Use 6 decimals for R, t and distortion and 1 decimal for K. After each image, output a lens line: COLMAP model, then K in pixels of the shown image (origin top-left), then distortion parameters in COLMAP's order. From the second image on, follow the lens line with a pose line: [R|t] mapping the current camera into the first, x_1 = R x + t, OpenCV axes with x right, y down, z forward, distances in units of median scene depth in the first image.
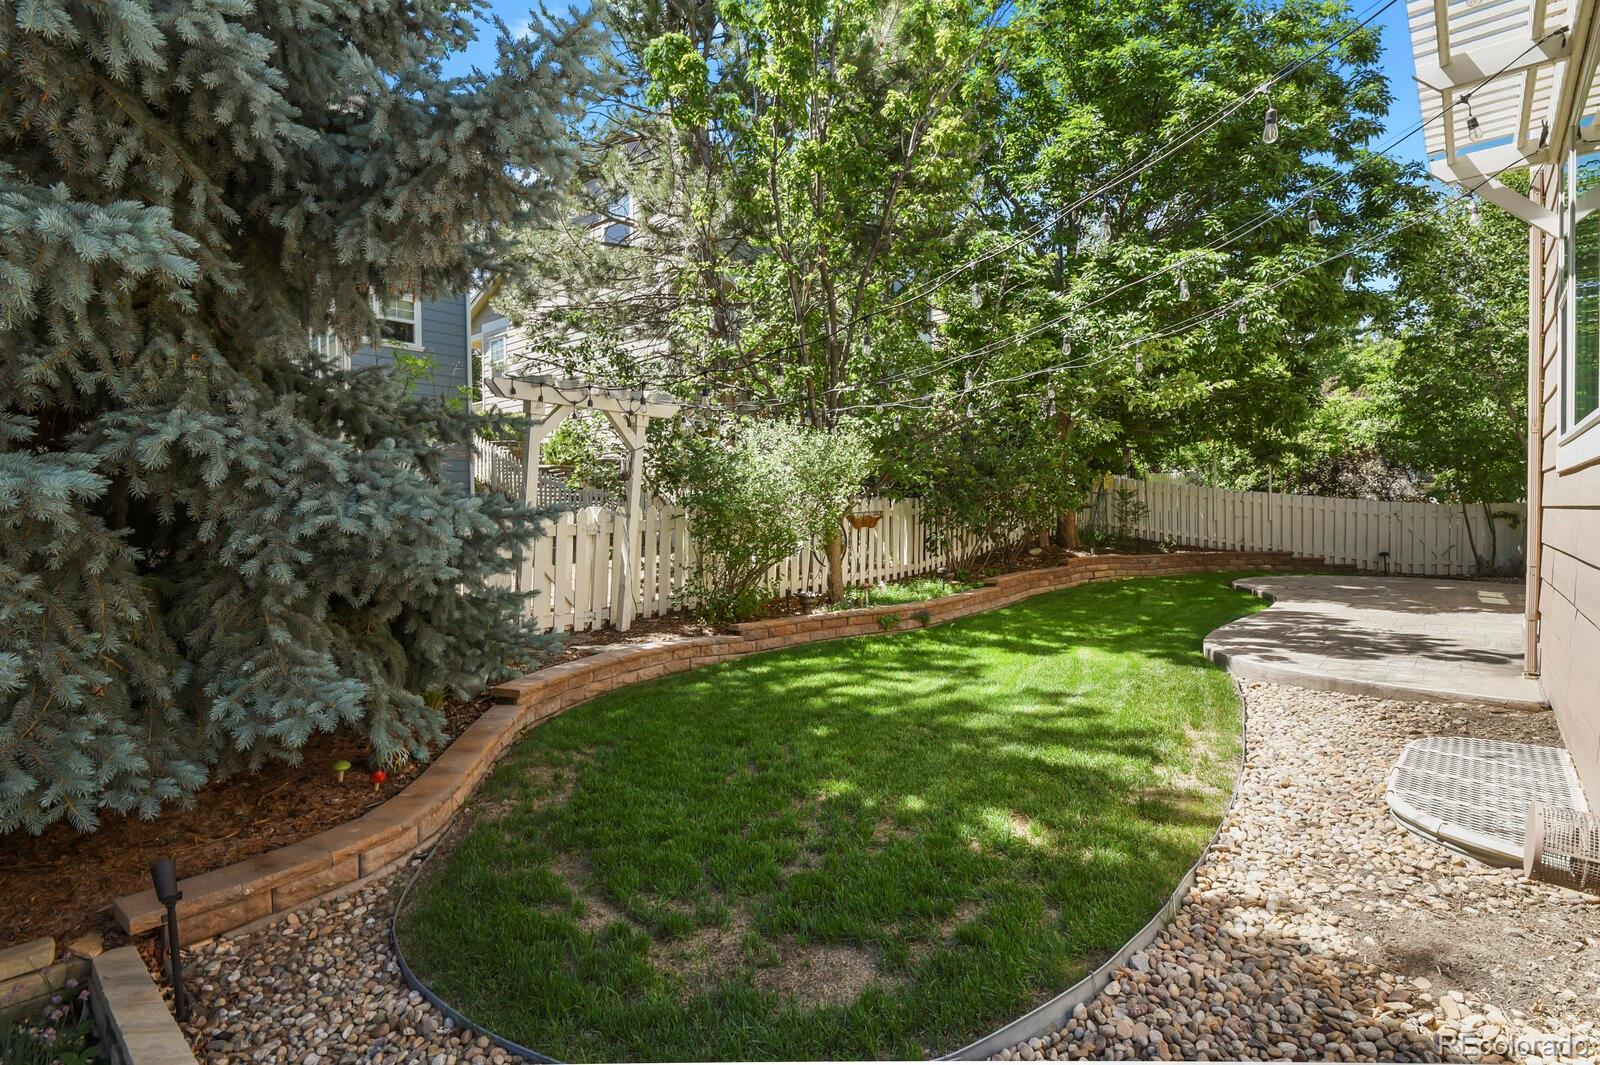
lens RADIAL K [[775.7, 0, 798.6], [0, 775.7, 524.2], [0, 0, 1]] dist [-0.005723, -0.005049]
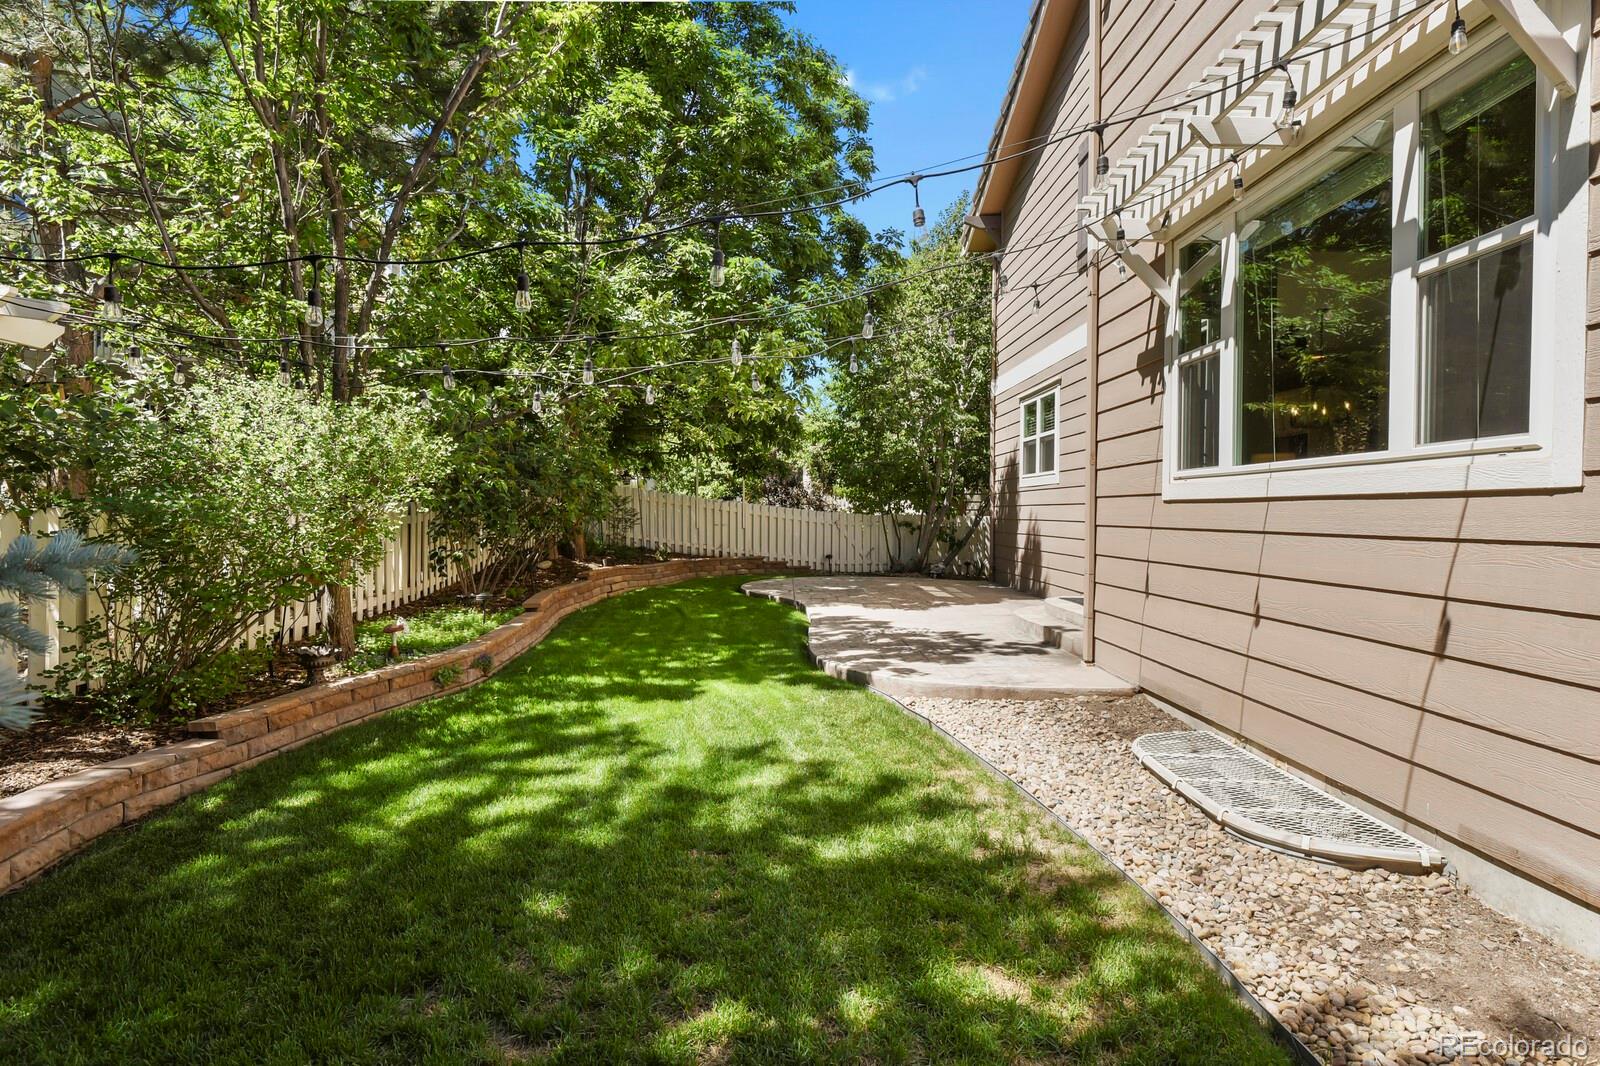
lens RADIAL K [[775.7, 0, 805.3], [0, 775.7, 534.0], [0, 0, 1]] dist [-0.005723, -0.005049]
pose [[0.727988, -0.008162, 0.685541, -0.138922], [0.001188, 0.999943, 0.010643, -0.014279], [-0.685589, -0.006934, 0.727956, 0.257606]]
